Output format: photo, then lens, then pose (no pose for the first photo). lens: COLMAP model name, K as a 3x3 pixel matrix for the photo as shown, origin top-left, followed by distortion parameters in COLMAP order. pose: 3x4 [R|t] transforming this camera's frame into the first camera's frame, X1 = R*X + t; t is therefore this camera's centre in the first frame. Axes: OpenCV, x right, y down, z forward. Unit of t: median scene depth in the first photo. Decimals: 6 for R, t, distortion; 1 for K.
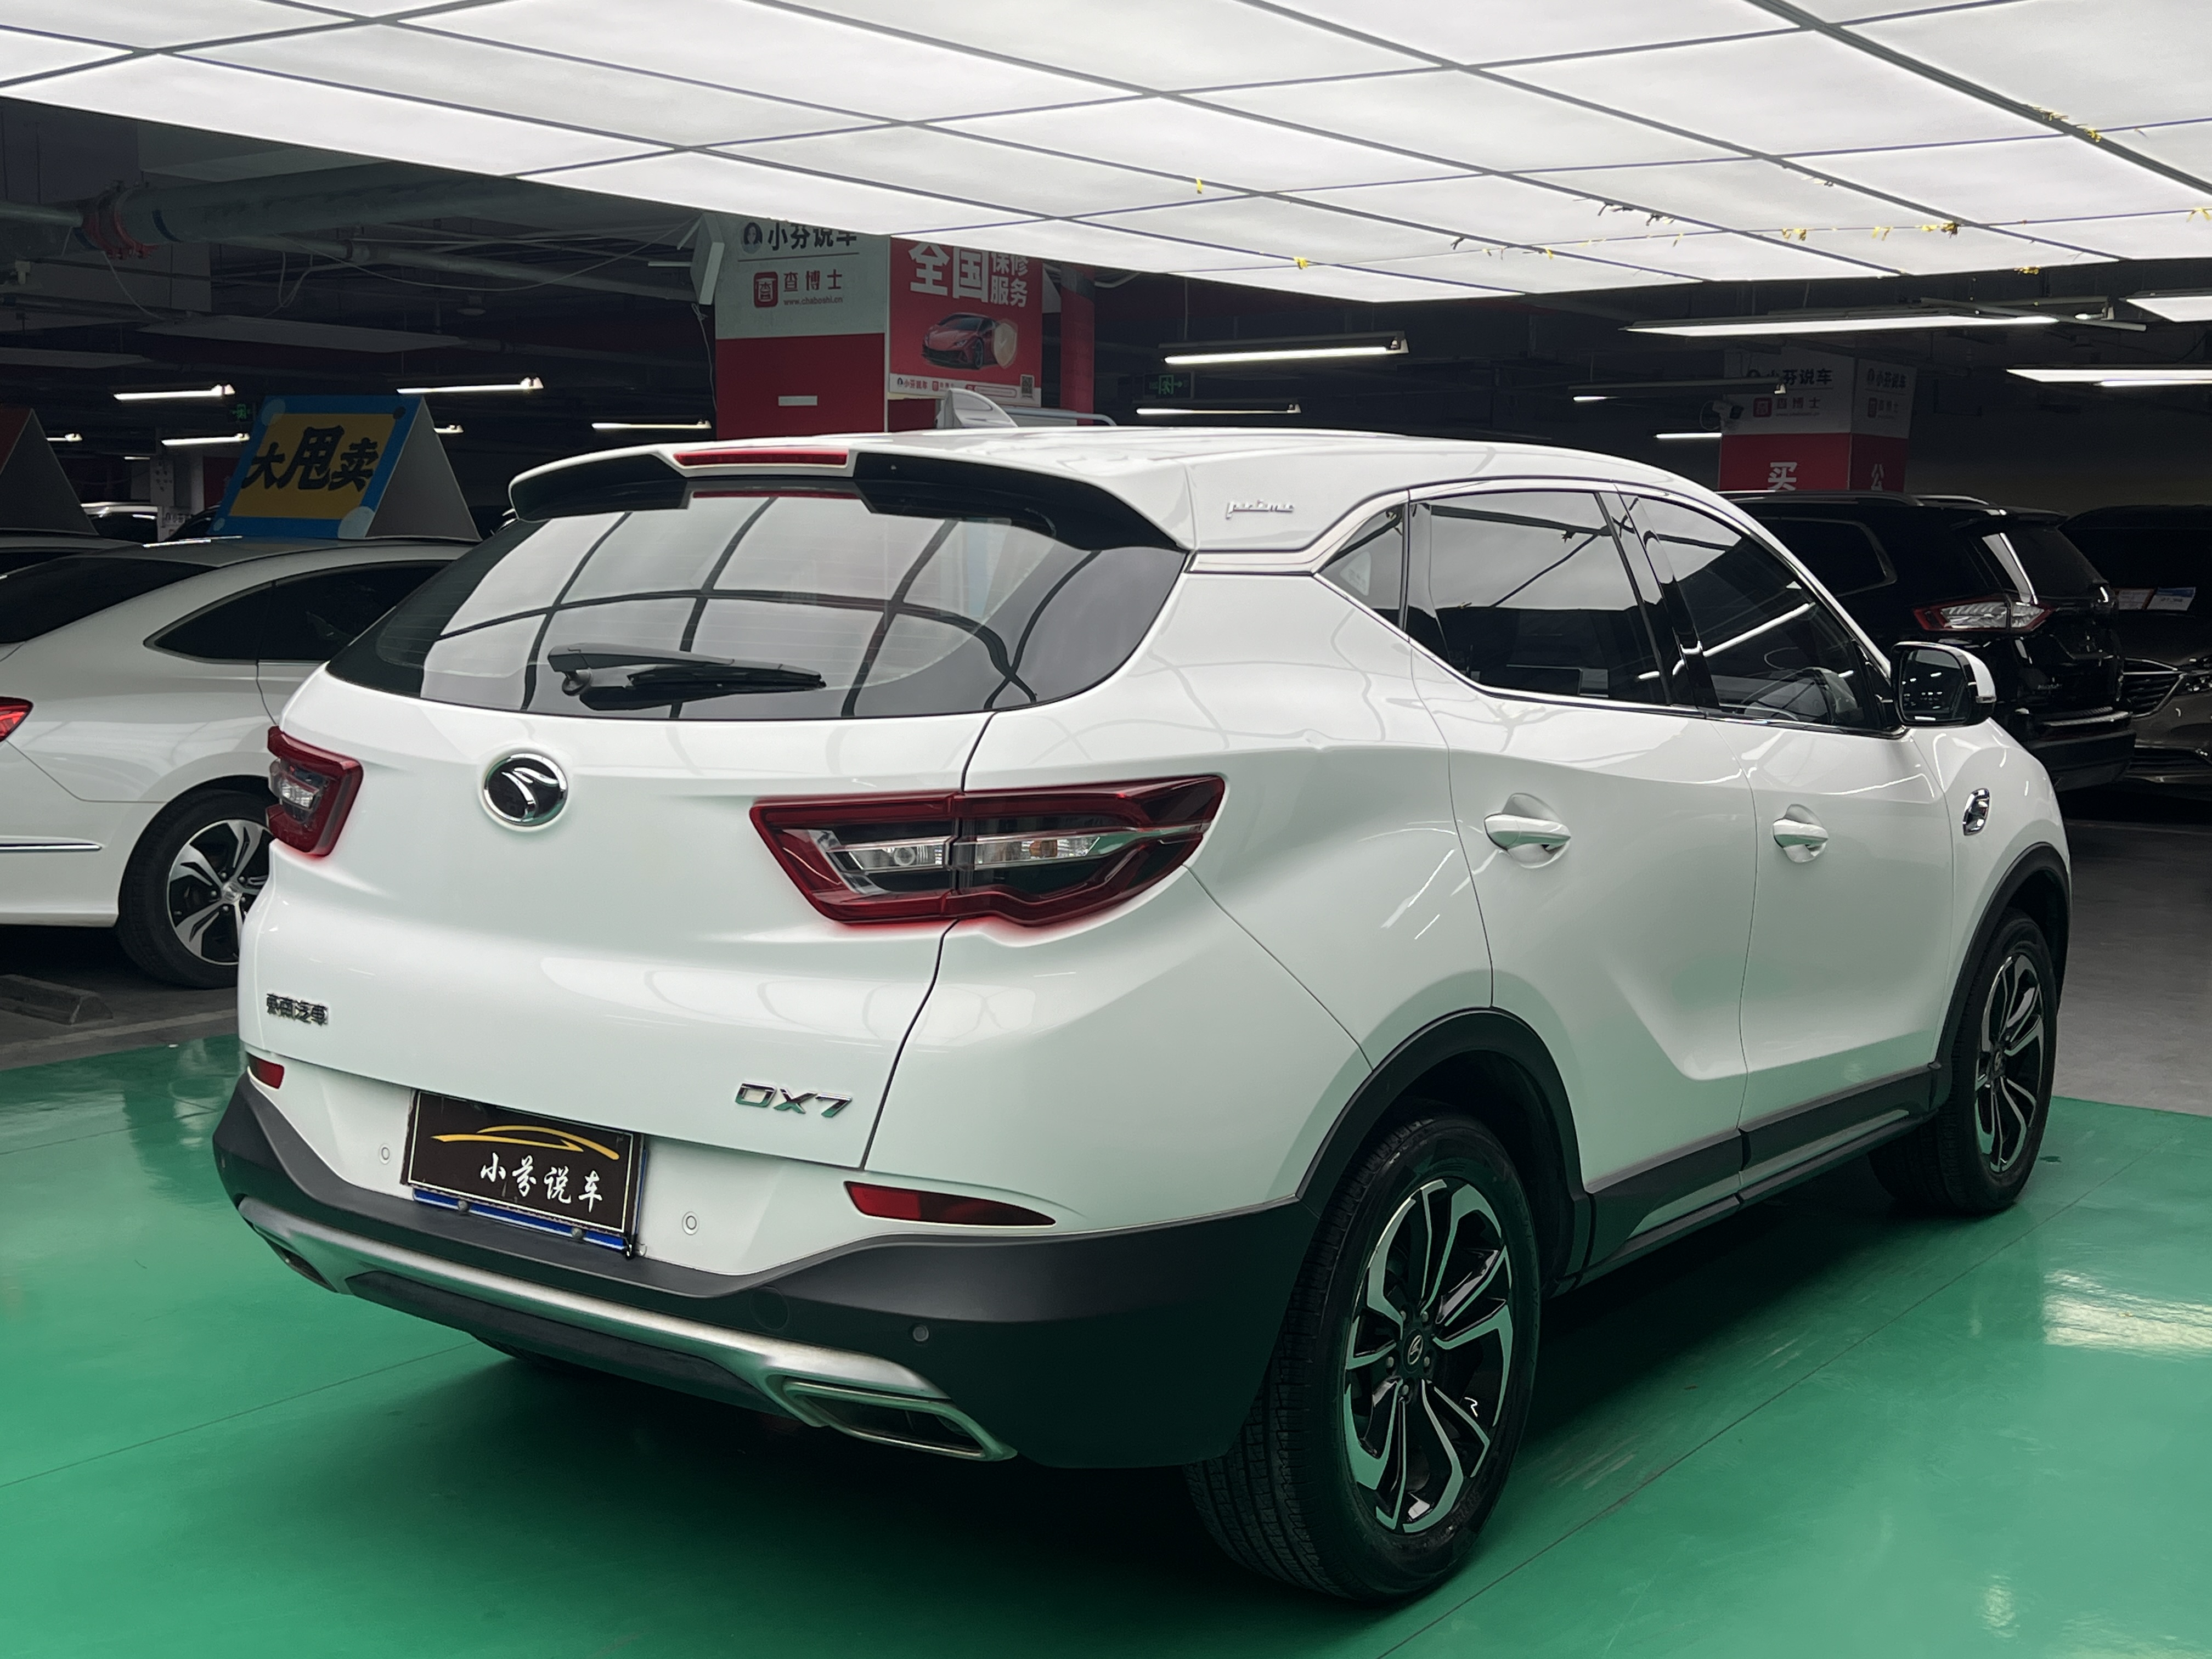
lens RADIAL K [[2582.0, 0, 1174.8], [0, 2582.0, 791.7], [0, 0, 1]] dist [0.039337, 0.000000]
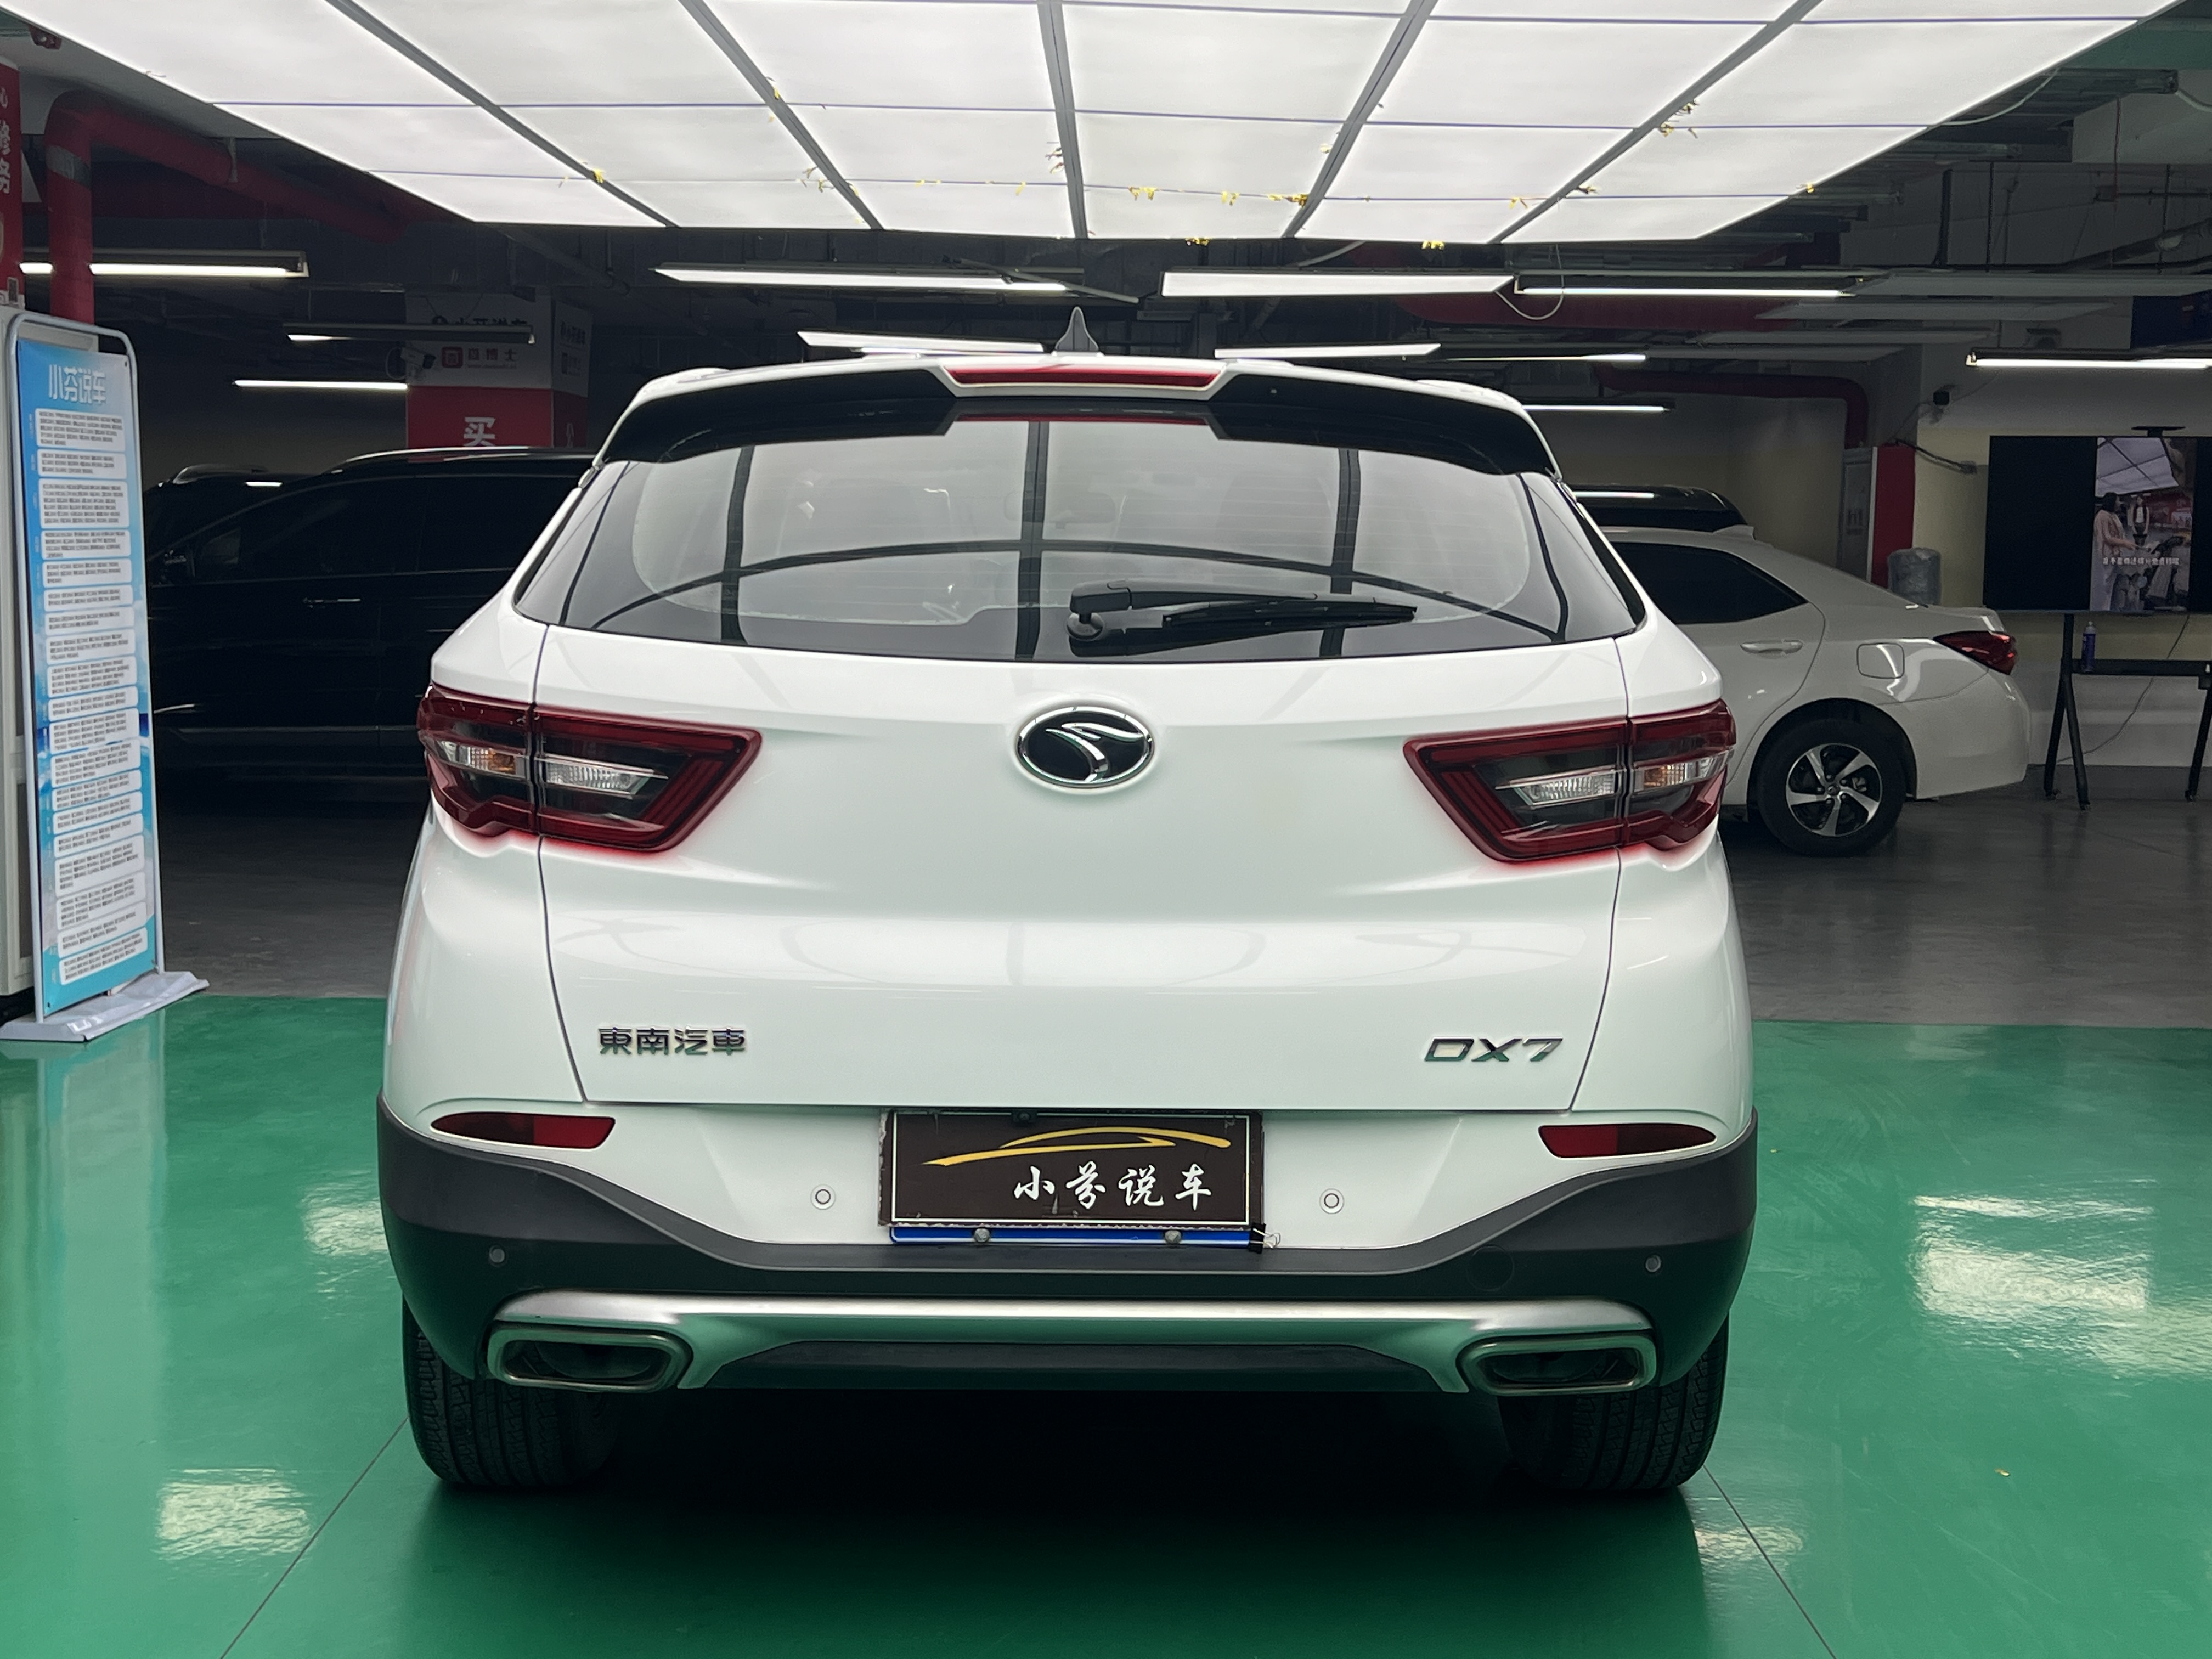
lens RADIAL K [[2748.5, 0, 1105.1], [0, 2748.5, 823.3], [0, 0, 1]] dist [0.140831, 0.000000]
pose [[0.800984, -0.063737, 0.595283, -0.803585], [0.054804, 0.997948, 0.033109, -0.005681], [-0.596172, 0.006104, 0.802834, 0.243382]]
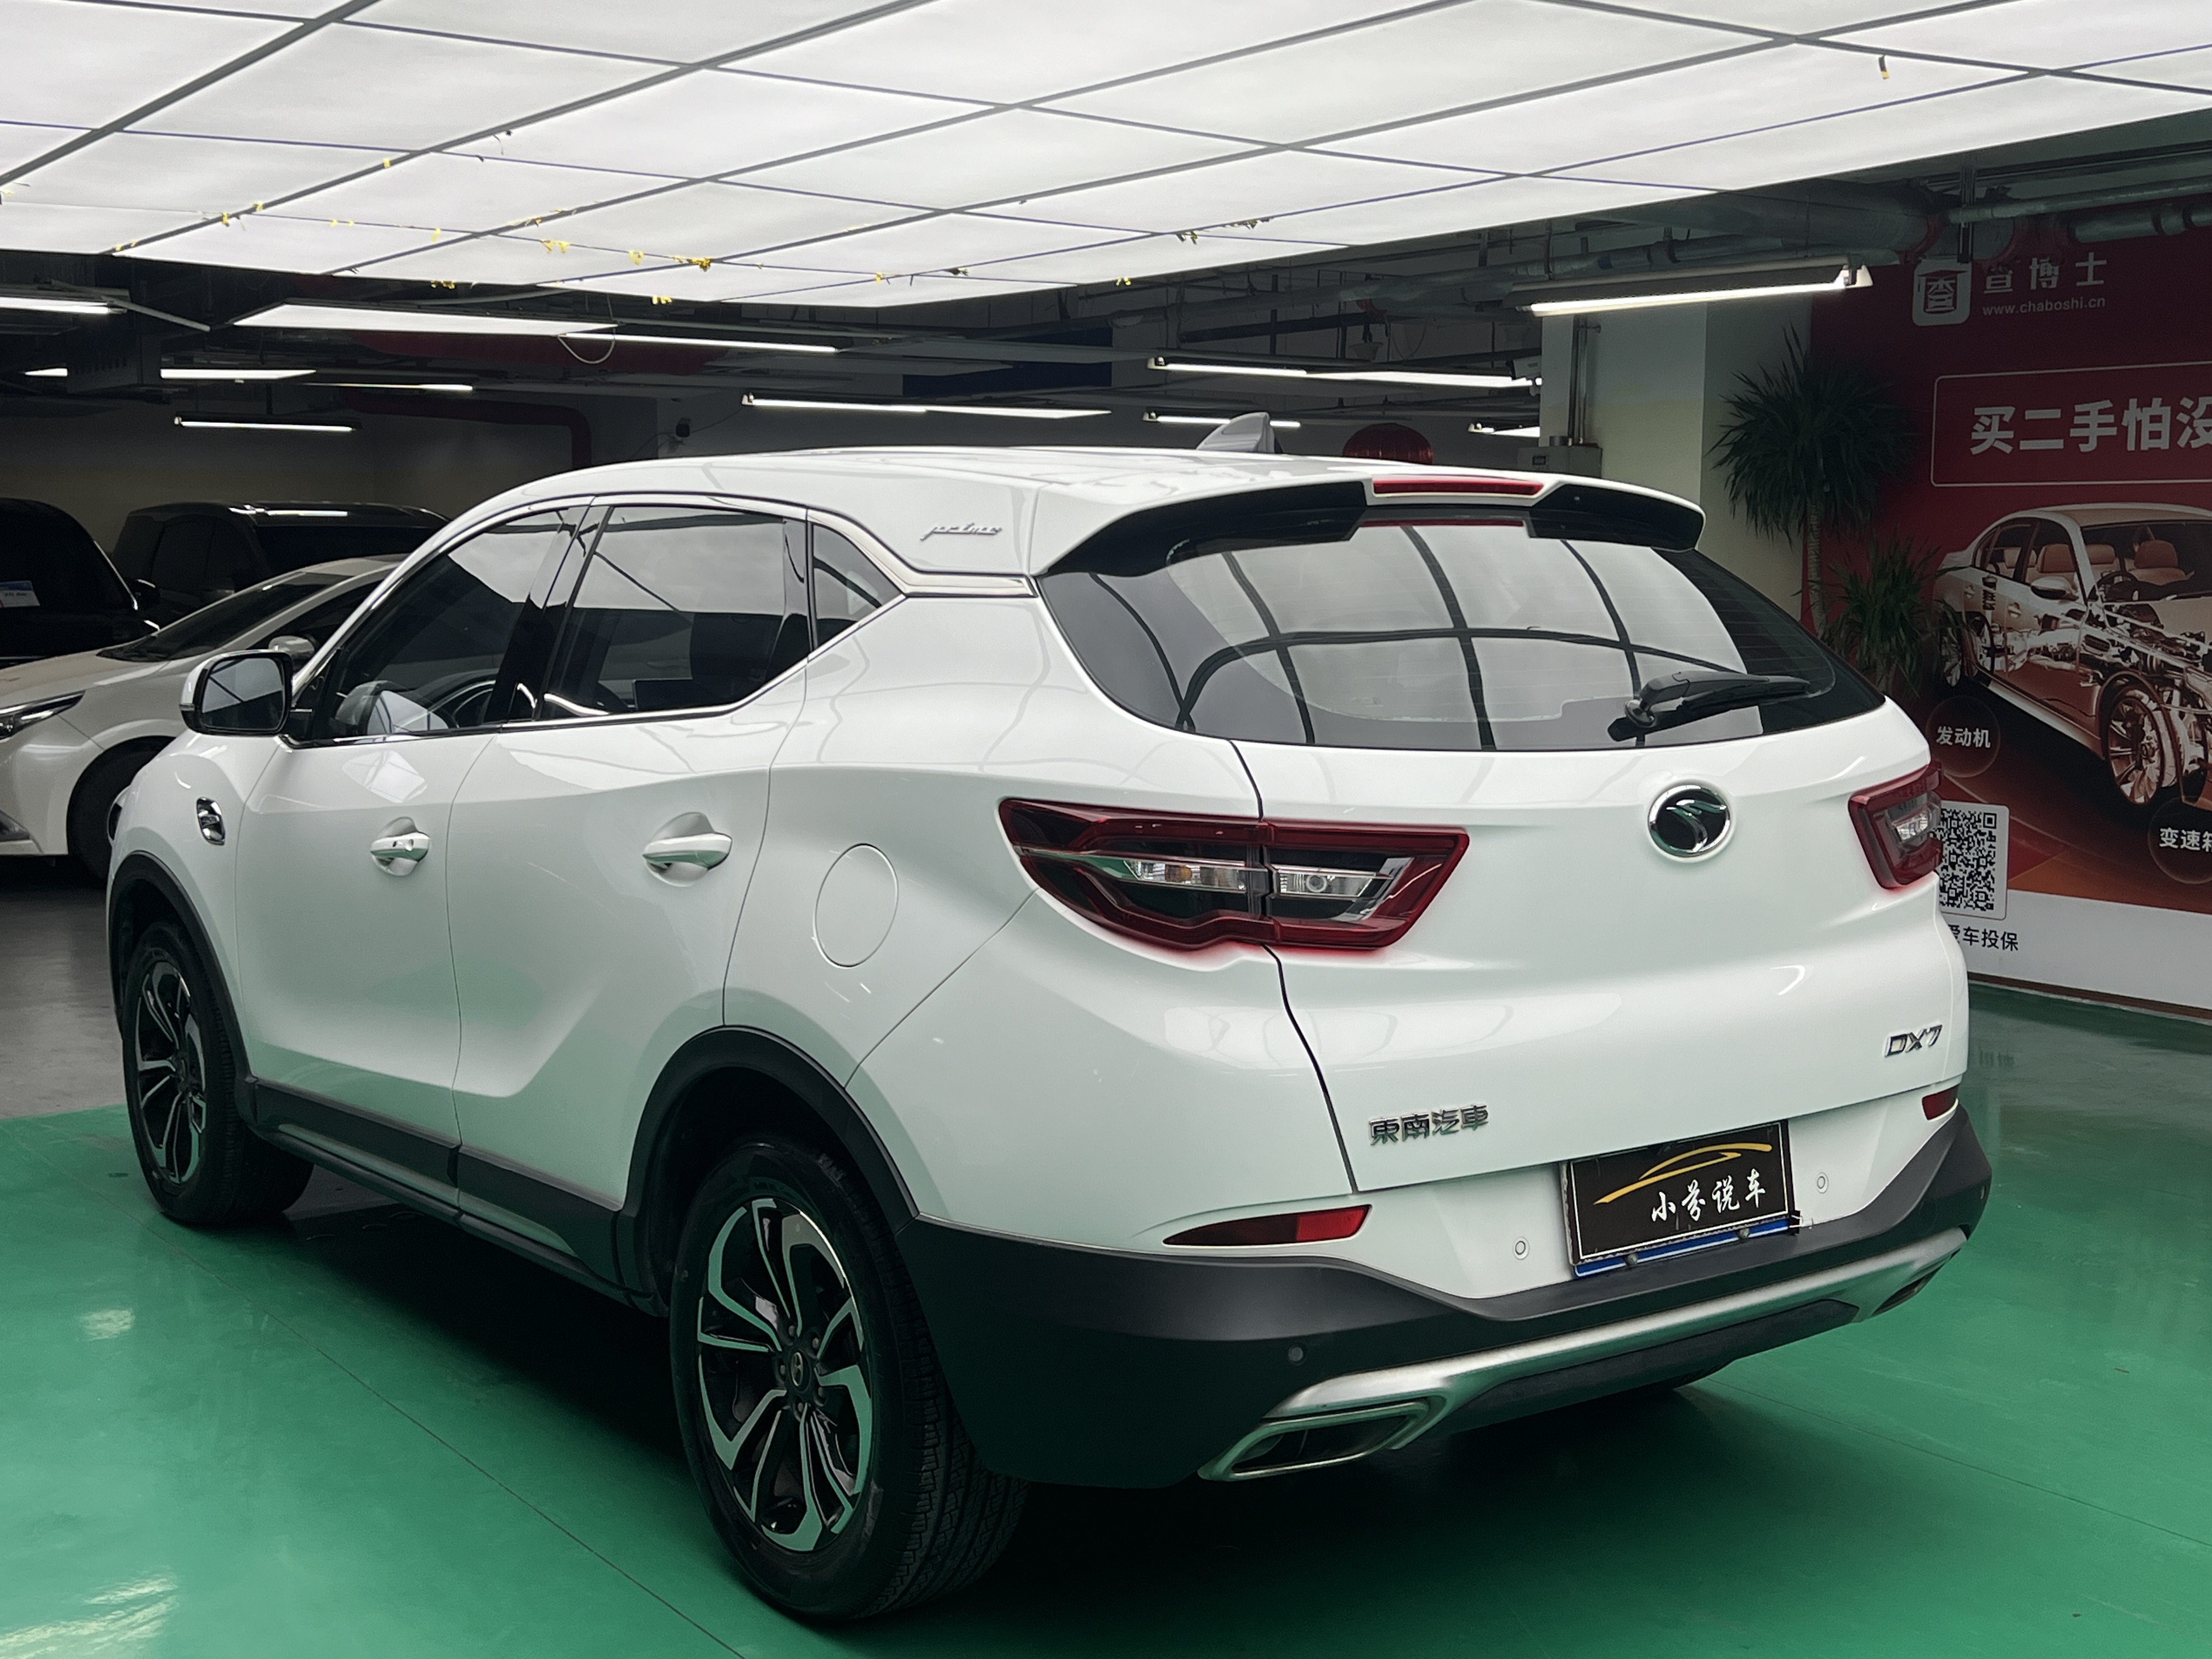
lens RADIAL K [[2663.2, 0, 1107.1], [0, 2663.2, 815.2], [0, 0, 1]] dist [0.071166, 0.000000]
pose [[0.313506, -0.109430, 0.943260, -1.304531], [0.097469, 0.991799, 0.082666, -0.111213], [-0.944571, 0.066022, 0.321601, 0.877156]]
